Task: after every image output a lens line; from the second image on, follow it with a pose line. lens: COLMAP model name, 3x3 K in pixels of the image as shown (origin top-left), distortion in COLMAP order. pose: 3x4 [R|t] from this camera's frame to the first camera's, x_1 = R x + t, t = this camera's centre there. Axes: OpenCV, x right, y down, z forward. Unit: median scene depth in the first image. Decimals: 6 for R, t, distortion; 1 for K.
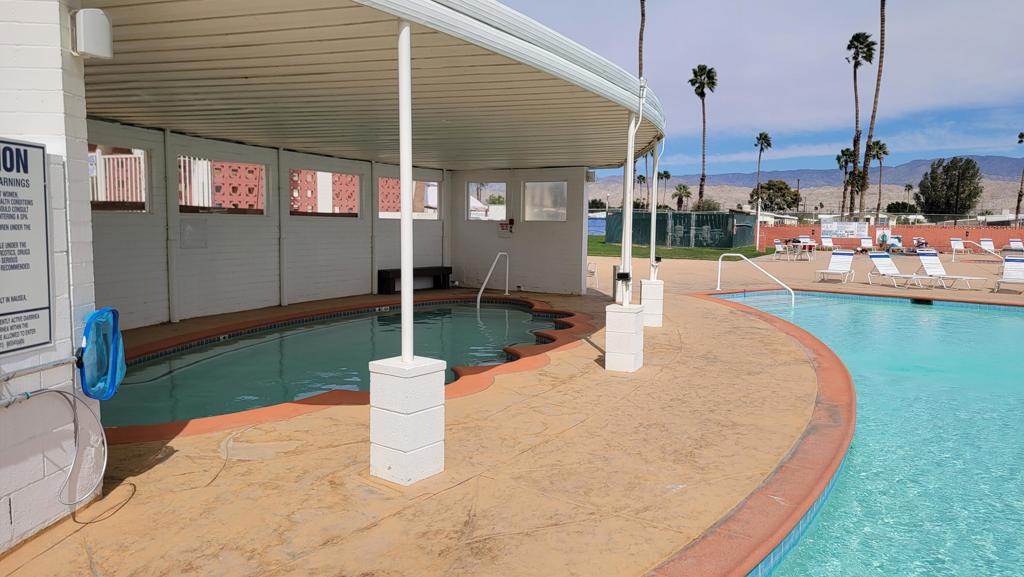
lens RADIAL K [[726.4, 0, 513.7], [0, 726.4, 287.9], [0, 0, 1]] dist [0.083523, -0.056858]
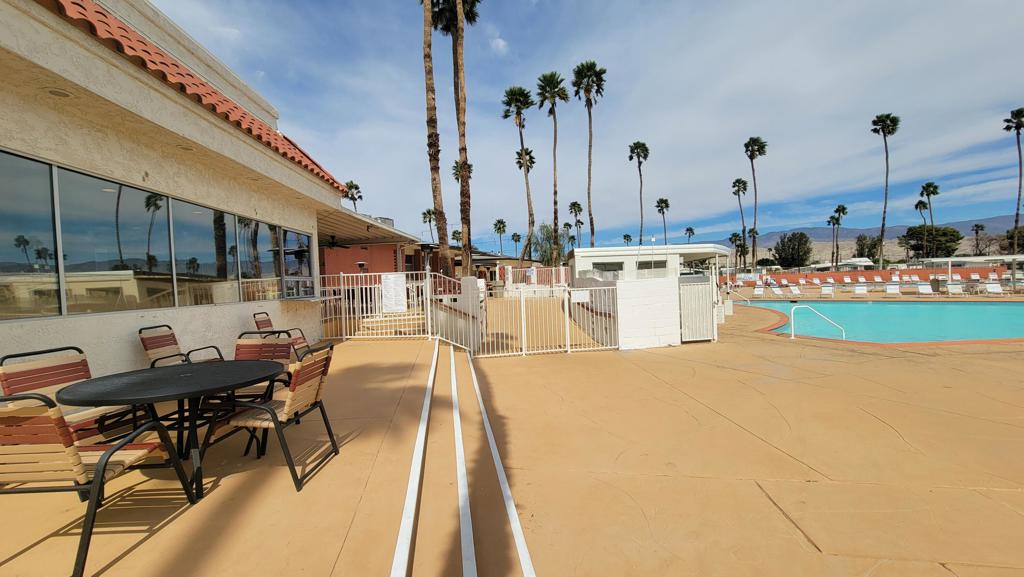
lens RADIAL K [[419.5, 0, 510.0], [0, 419.5, 287.9], [0, 0, 1]] dist [0.000274, 0.001680]
pose [[0.996419, -0.050740, -0.067632, -0.086773], [0.045527, 0.996029, -0.076511, 0.007632], [0.071246, 0.073158, 0.994772, -0.141169]]
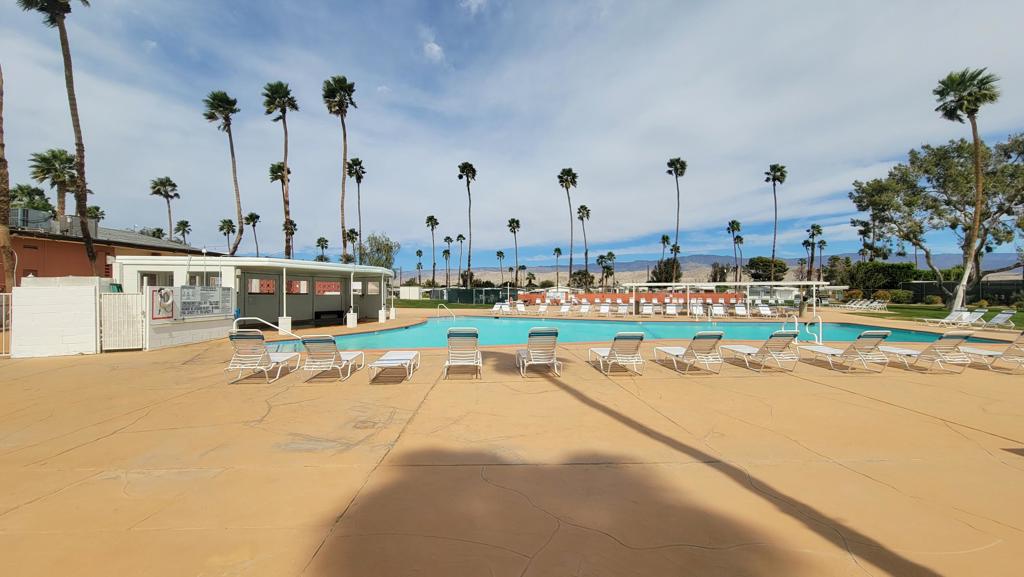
lens RADIAL K [[419.5, 0, 500.6], [0, 419.5, 292.6], [0, 0, 1]] dist [0.000274, 0.001680]
pose [[0.992142, -0.019175, 0.123642, 0.067790], [0.030546, 0.995406, -0.090738, 0.014664], [-0.121334, 0.093802, 0.988170, -0.154307]]
